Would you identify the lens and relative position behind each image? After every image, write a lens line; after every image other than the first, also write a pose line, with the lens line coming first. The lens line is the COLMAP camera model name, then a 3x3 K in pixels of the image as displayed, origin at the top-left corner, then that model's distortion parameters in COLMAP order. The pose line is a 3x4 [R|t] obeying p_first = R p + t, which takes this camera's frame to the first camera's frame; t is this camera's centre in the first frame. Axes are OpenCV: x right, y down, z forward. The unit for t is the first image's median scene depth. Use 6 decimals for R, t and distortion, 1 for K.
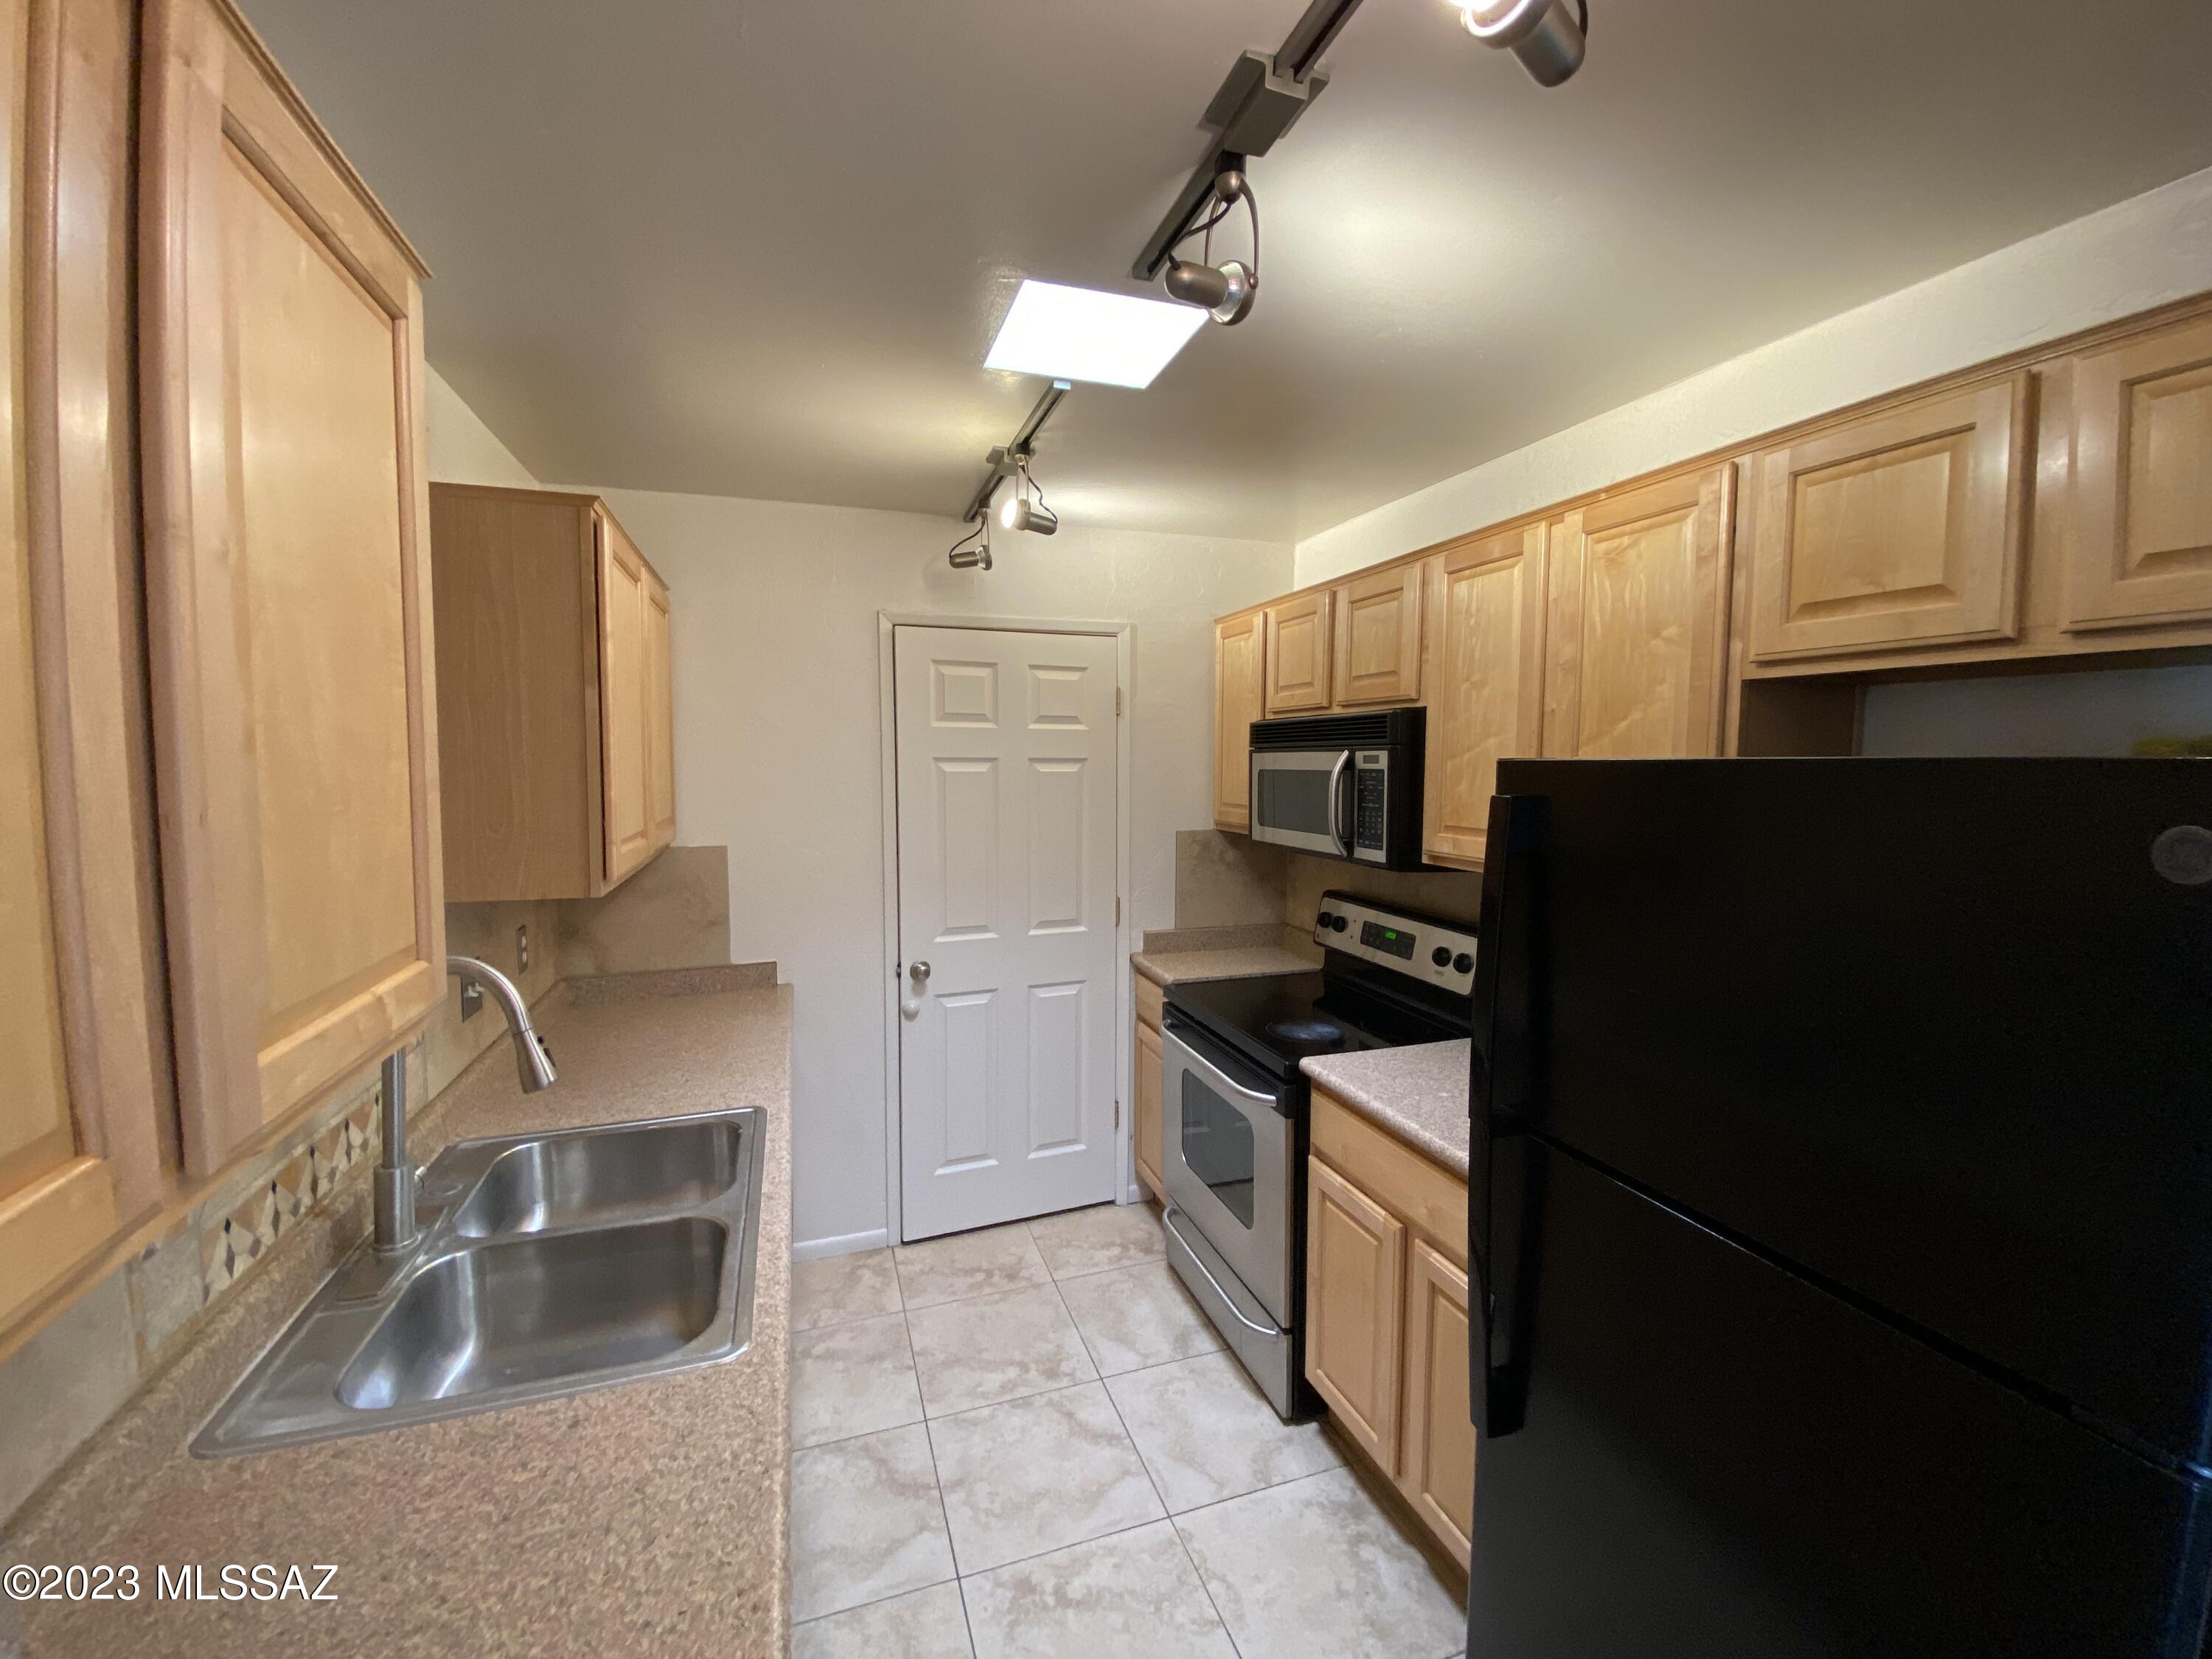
lens RADIAL K [[886.3, 0, 1106.0], [0, 886.3, 829.5], [0, 0, 1]] dist [0.041669, -0.033563]
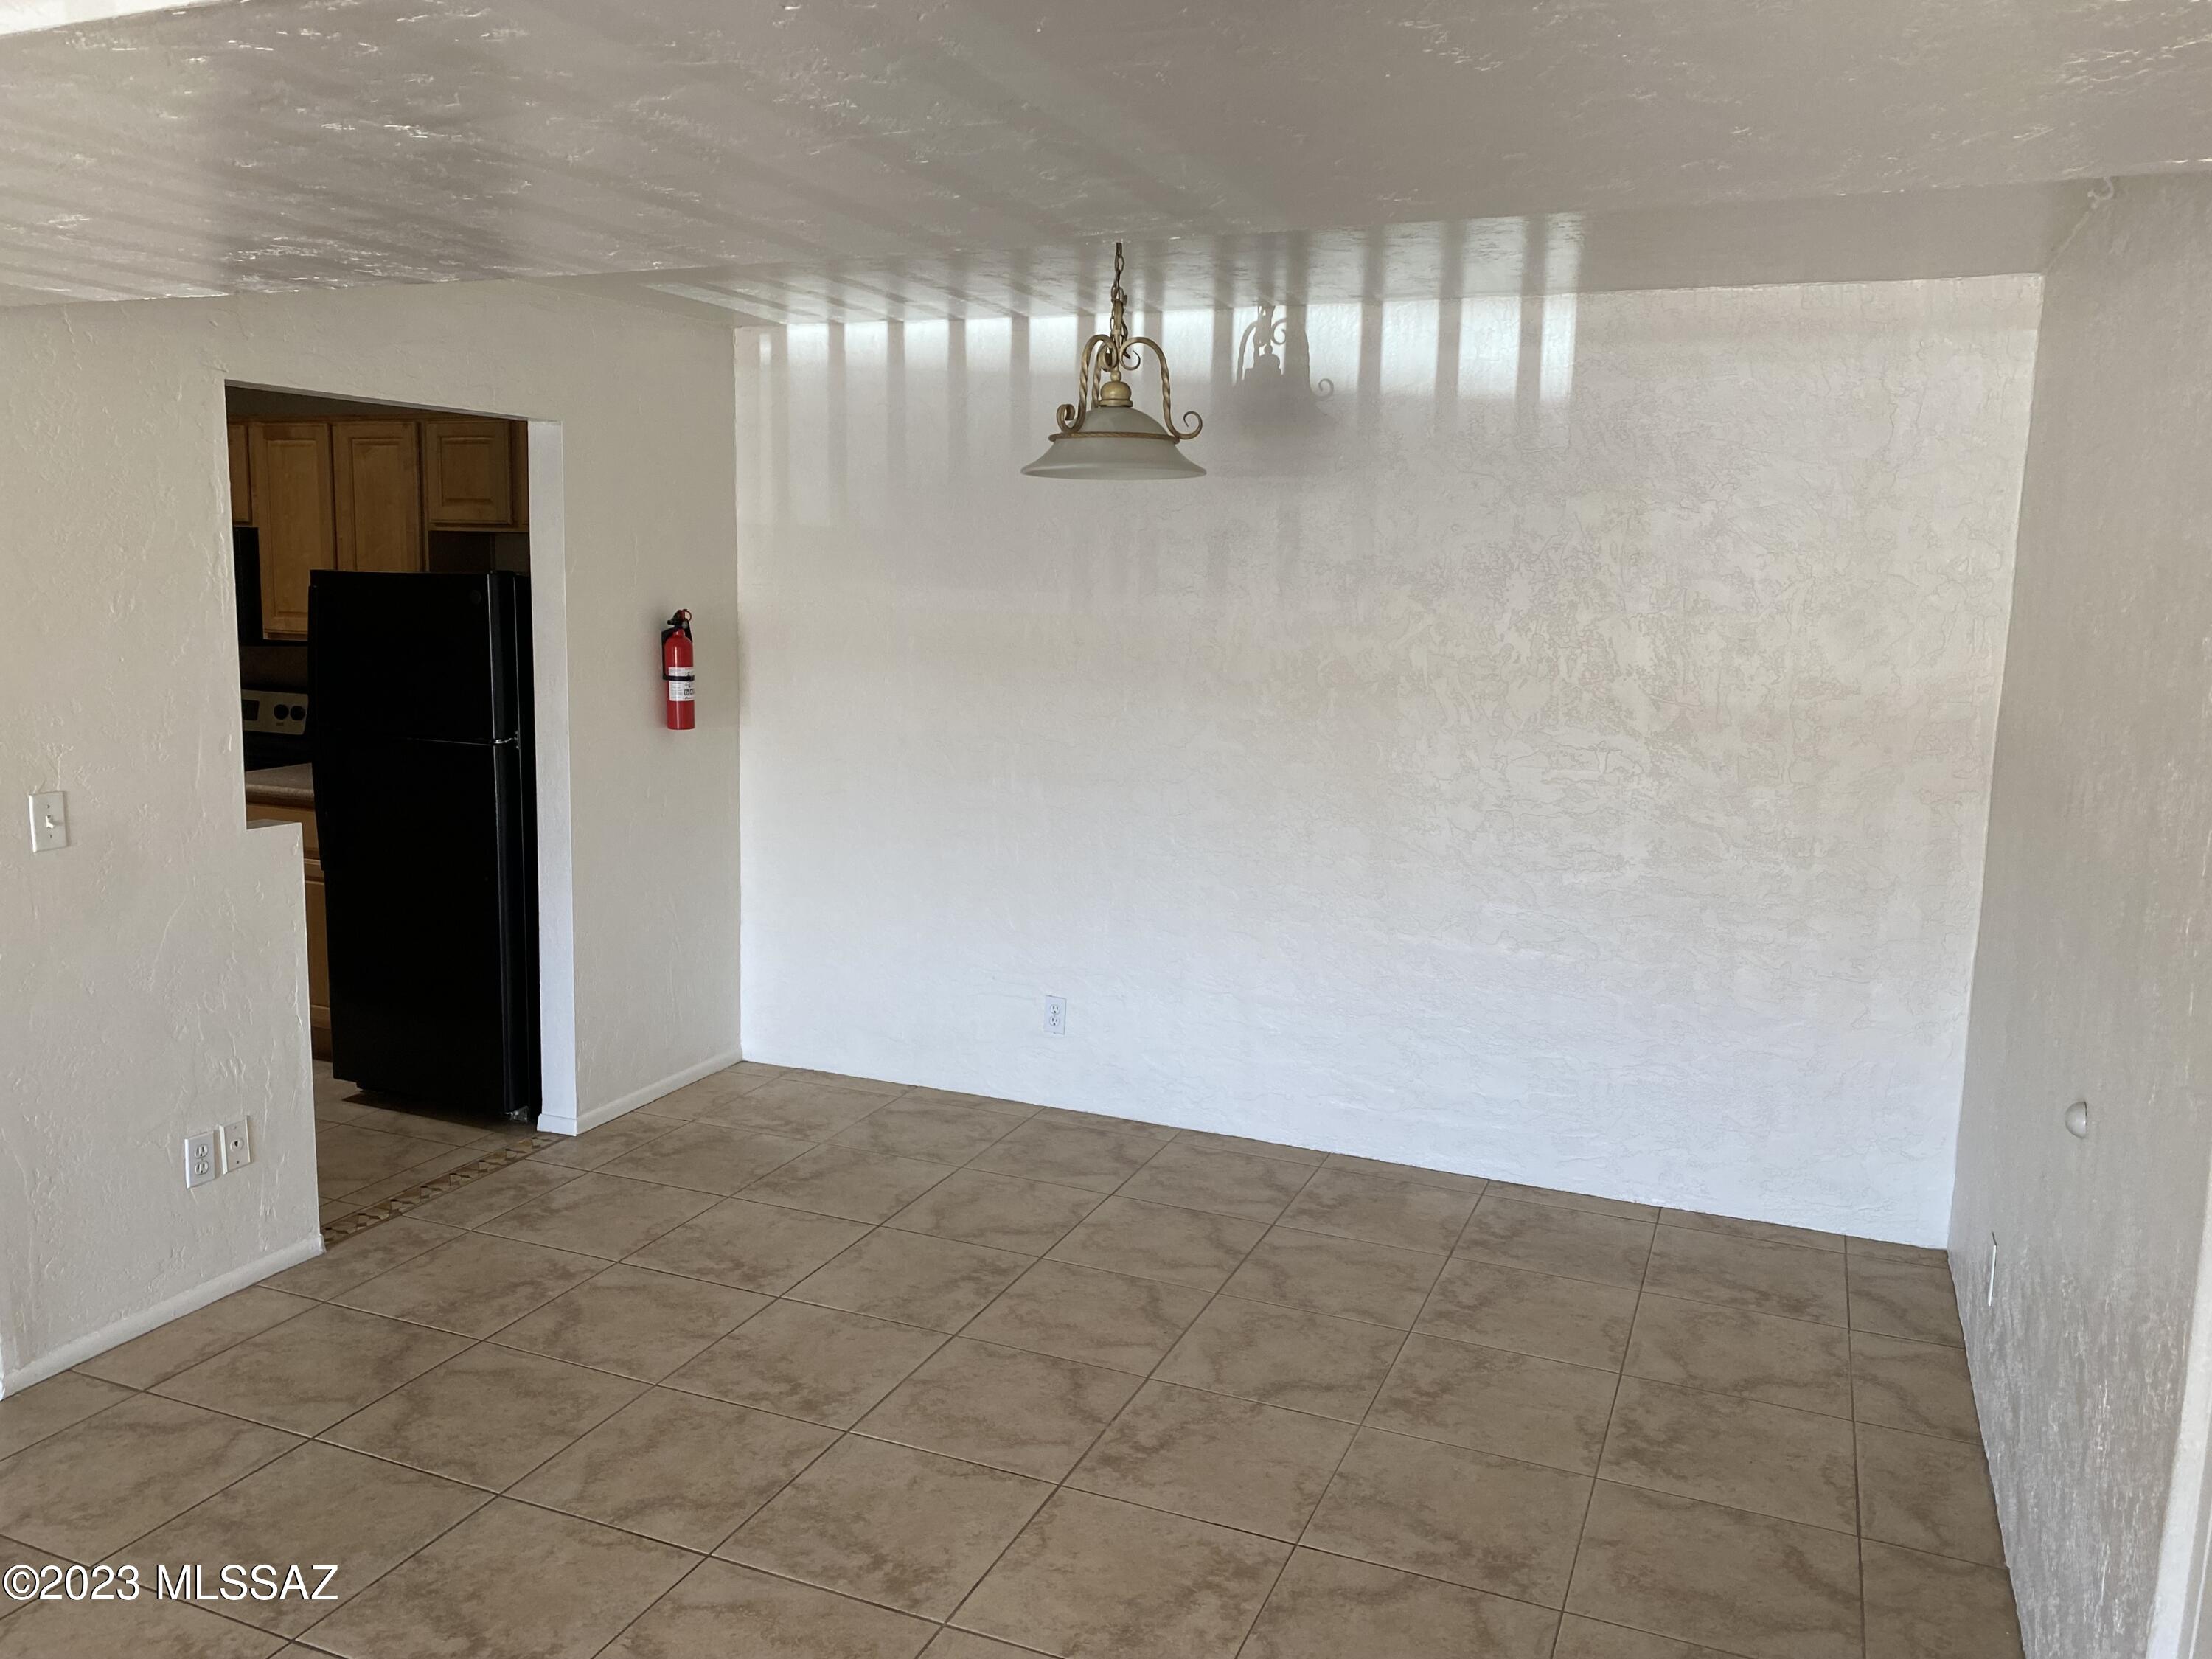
lens RADIAL K [[1675.7, 0, 1106.0], [0, 1675.7, 829.5], [0, 0, 1]] dist [0.013960, -0.002440]
pose [[0.662902, -0.104983, 0.741309, -0.782224], [0.030412, 0.993079, 0.113443, 0.077695], [-0.748088, -0.052657, 0.661507, -1.812621]]
